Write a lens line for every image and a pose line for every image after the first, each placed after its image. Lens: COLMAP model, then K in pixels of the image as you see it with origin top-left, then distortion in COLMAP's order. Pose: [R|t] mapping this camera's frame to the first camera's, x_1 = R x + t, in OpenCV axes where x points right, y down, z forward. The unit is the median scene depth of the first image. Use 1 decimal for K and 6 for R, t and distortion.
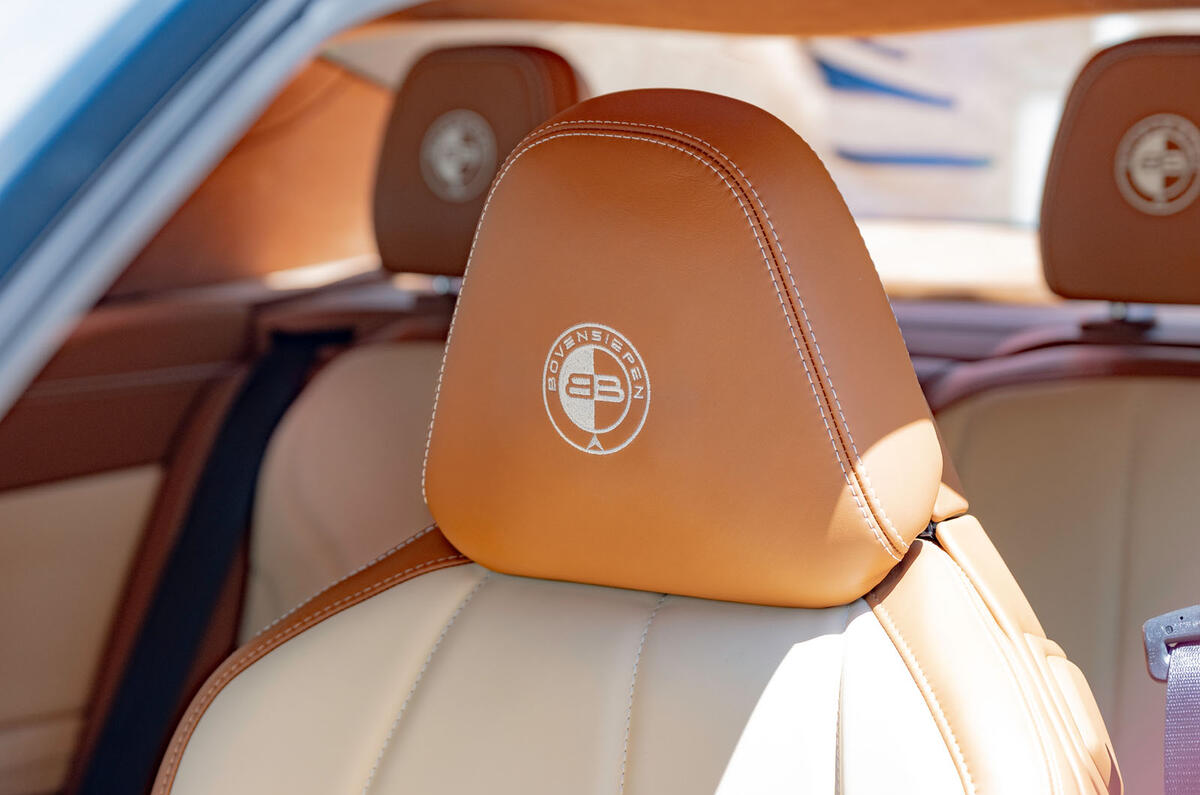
lens RADIAL K [[3405.3, 0, 599.7], [0, 3405.3, 397.0], [0, 0, 1]] dist [-0.160627, 0.000000]
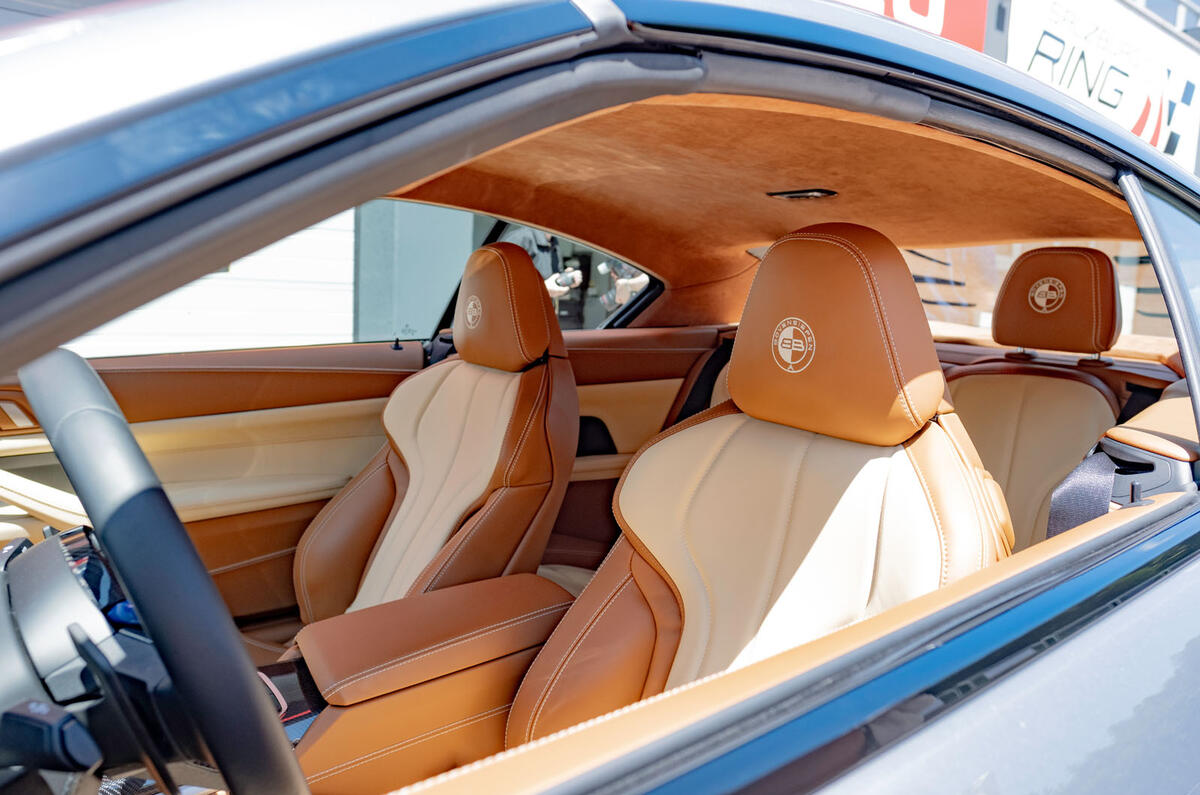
lens RADIAL K [[842.2, 0, 601.1], [0, 842.2, 406.6], [0, 0, 1]] dist [-0.000860, -0.000587]
pose [[0.953000, 0.096727, -0.287114, 0.044436], [-0.084993, 0.994966, 0.053085, 0.020662], [0.290804, -0.026188, 0.956424, 0.386802]]
